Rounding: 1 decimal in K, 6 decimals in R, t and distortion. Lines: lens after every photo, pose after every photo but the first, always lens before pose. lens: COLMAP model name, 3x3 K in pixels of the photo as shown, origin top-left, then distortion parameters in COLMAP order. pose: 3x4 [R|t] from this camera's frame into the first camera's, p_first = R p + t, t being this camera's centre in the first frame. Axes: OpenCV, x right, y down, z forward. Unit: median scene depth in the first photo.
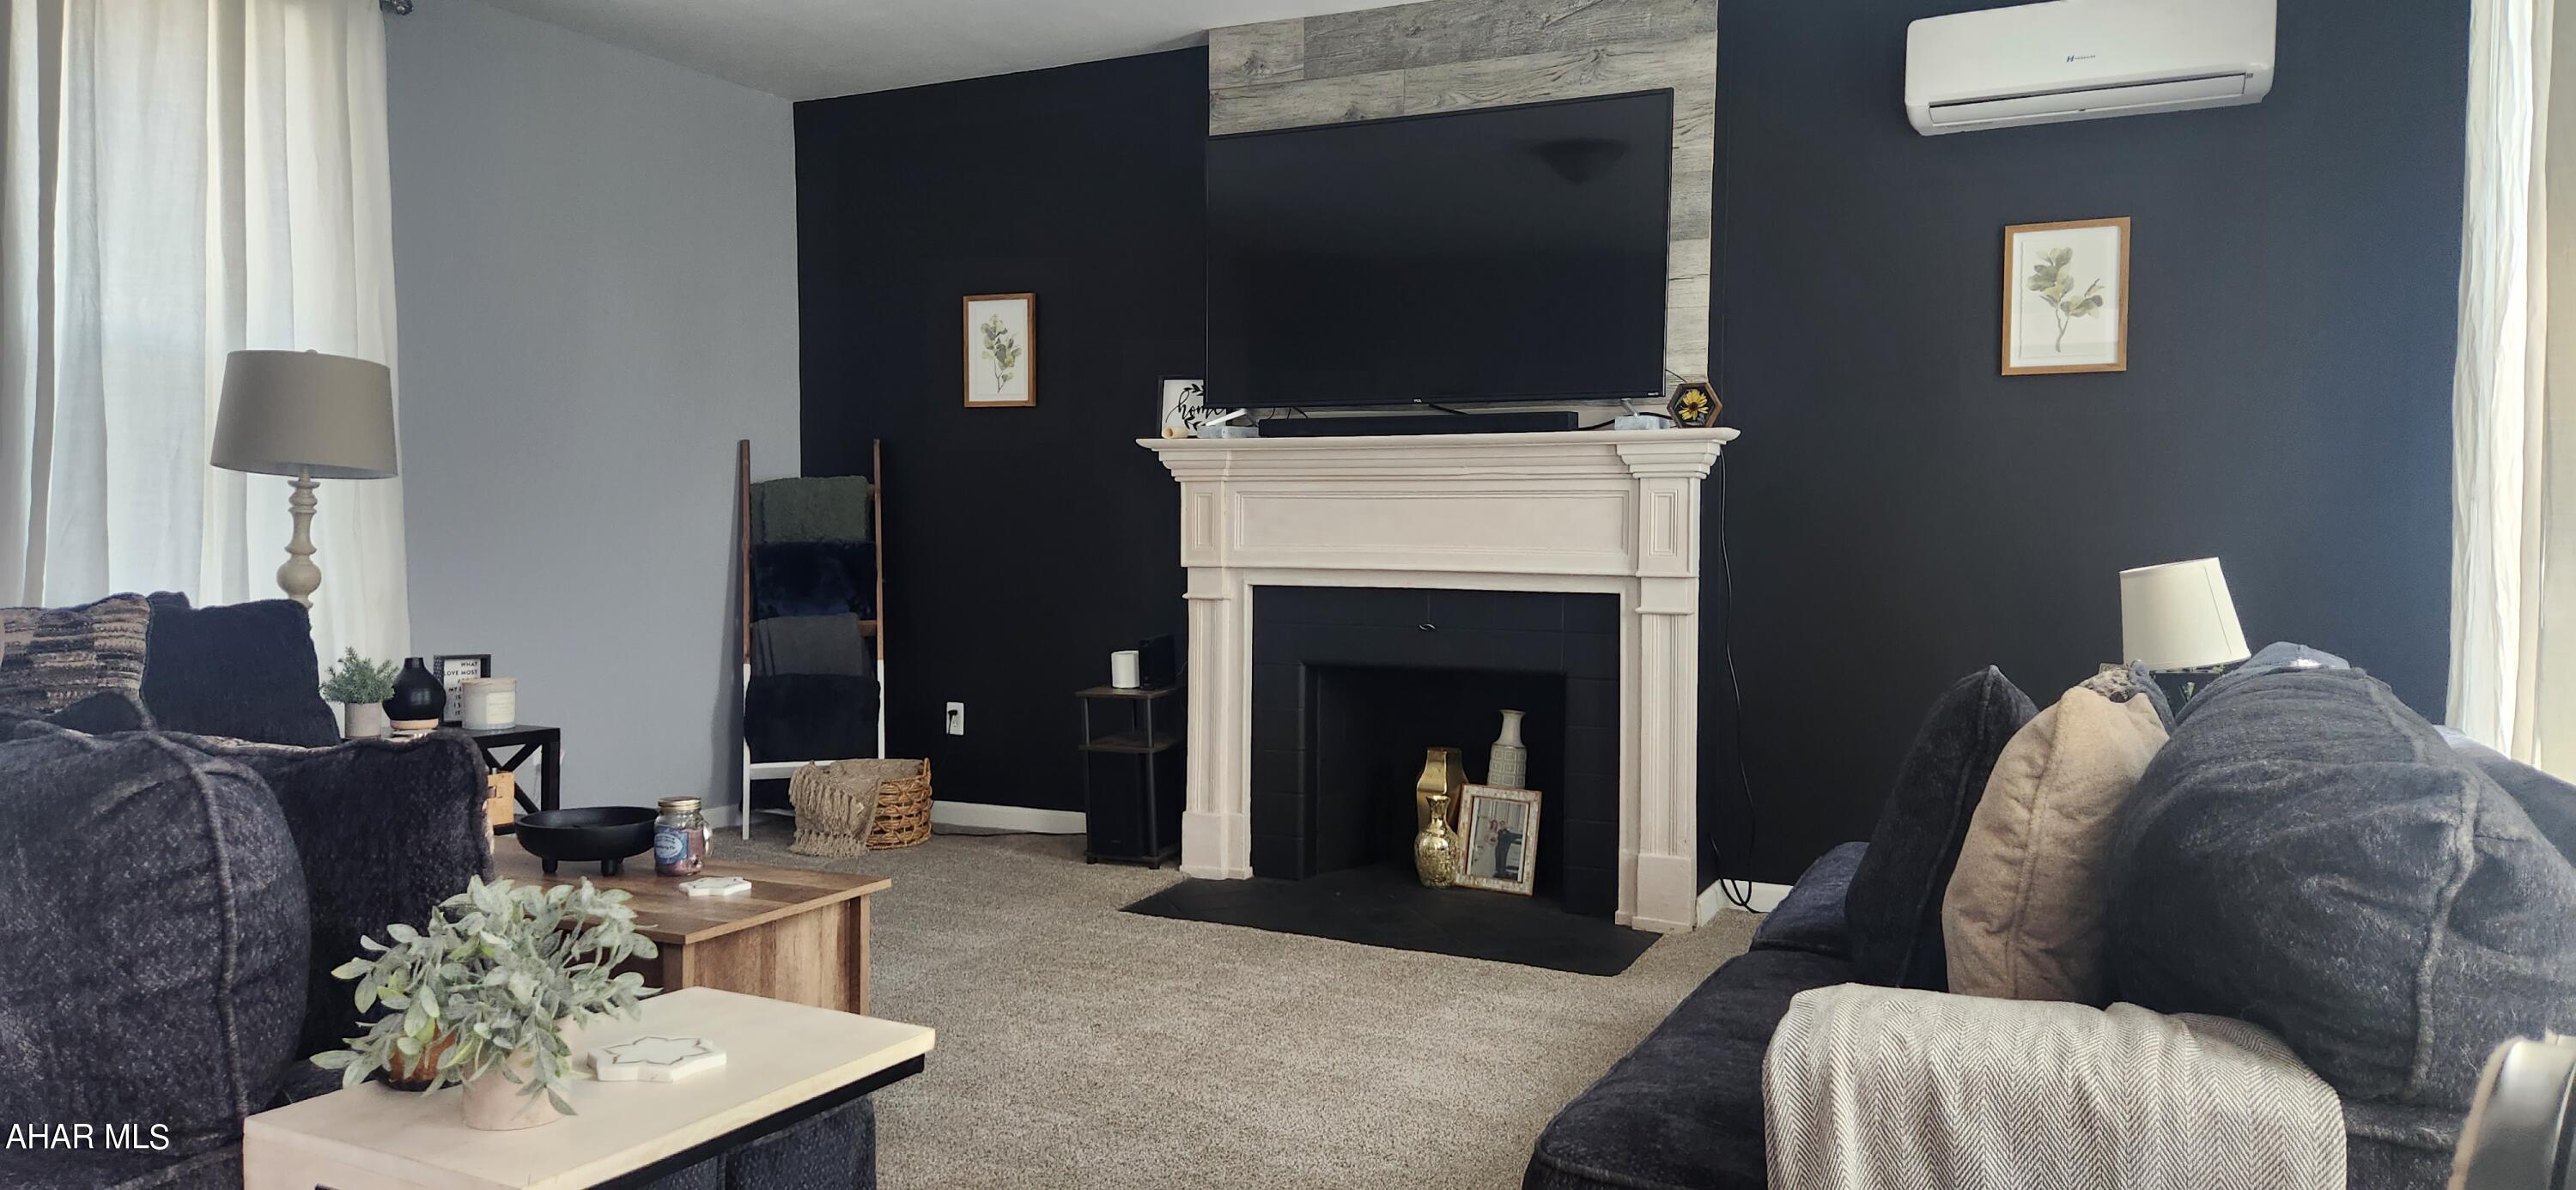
lens RADIAL K [[1723.8, 0, 1288.5], [0, 1723.8, 590.3], [0, 0, 1]] dist [0.075951, -0.060430]
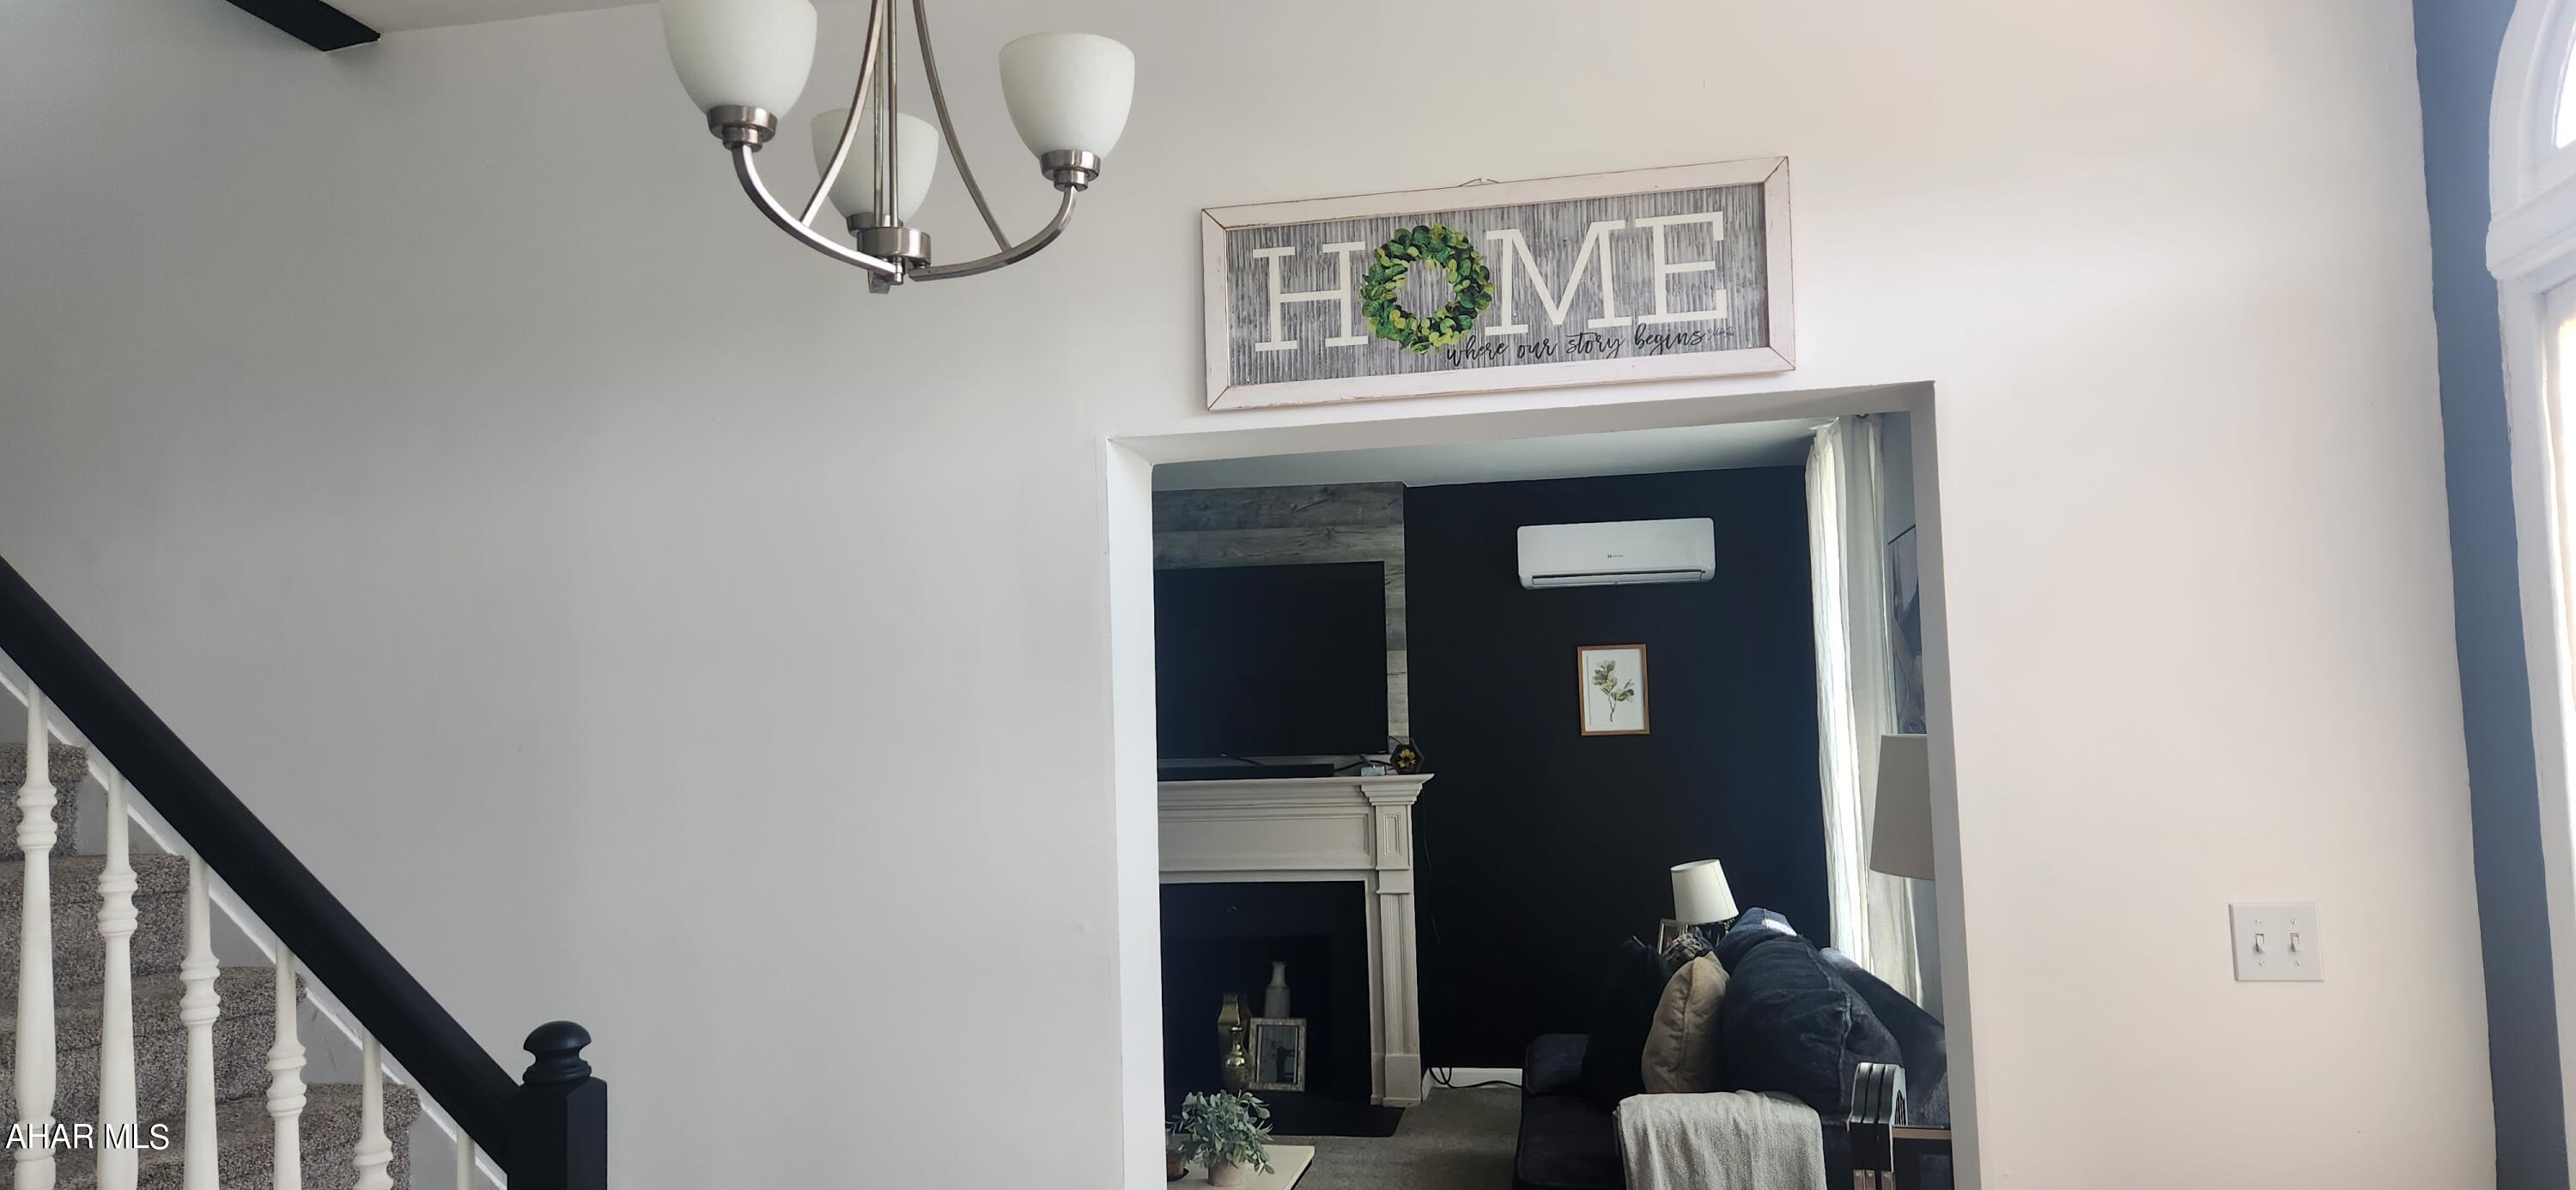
lens RADIAL K [[1723.8, 0, 1311.6], [0, 1723.8, 593.8], [0, 0, 1]] dist [0.075951, -0.060430]
pose [[0.952794, -0.007963, 0.303512, -0.336830], [0.044233, 0.992631, -0.112814, -0.085902], [-0.300377, 0.120914, 0.946126, -0.496757]]
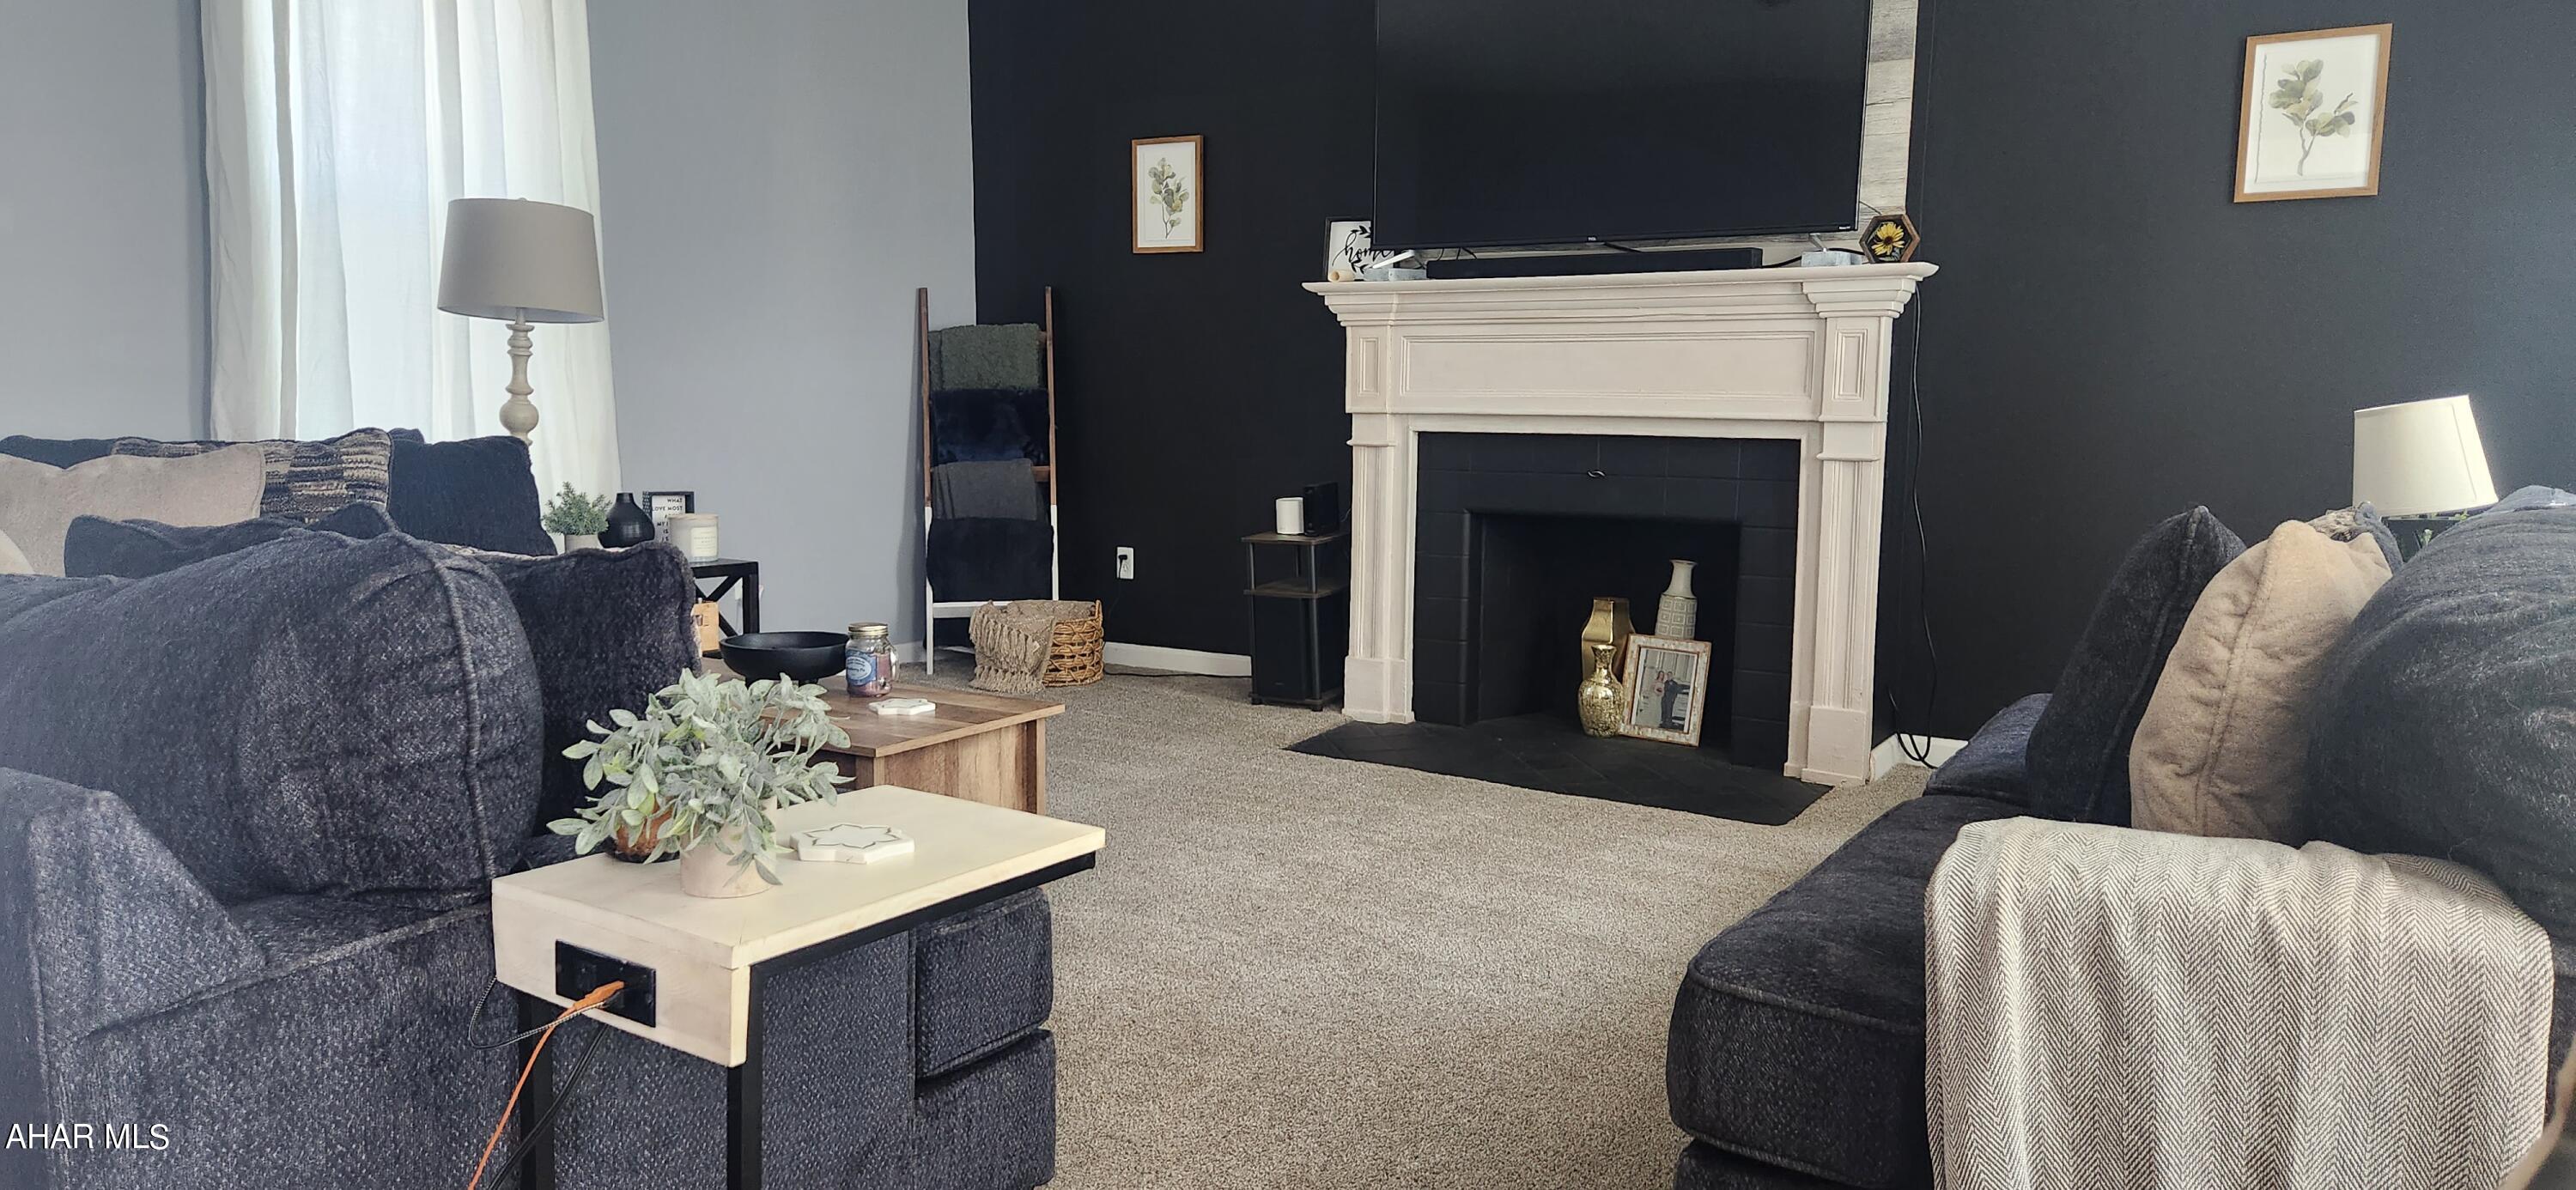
lens RADIAL K [[1723.8, 0, 1256.7], [0, 1723.8, 601.4], [0, 0, 1]] dist [0.075951, -0.060430]
pose [[0.993377, 0.014572, -0.113977, 0.001758], [-0.004425, 0.996042, 0.088778, 0.007796], [0.114819, -0.087685, 0.989509, -0.004337]]
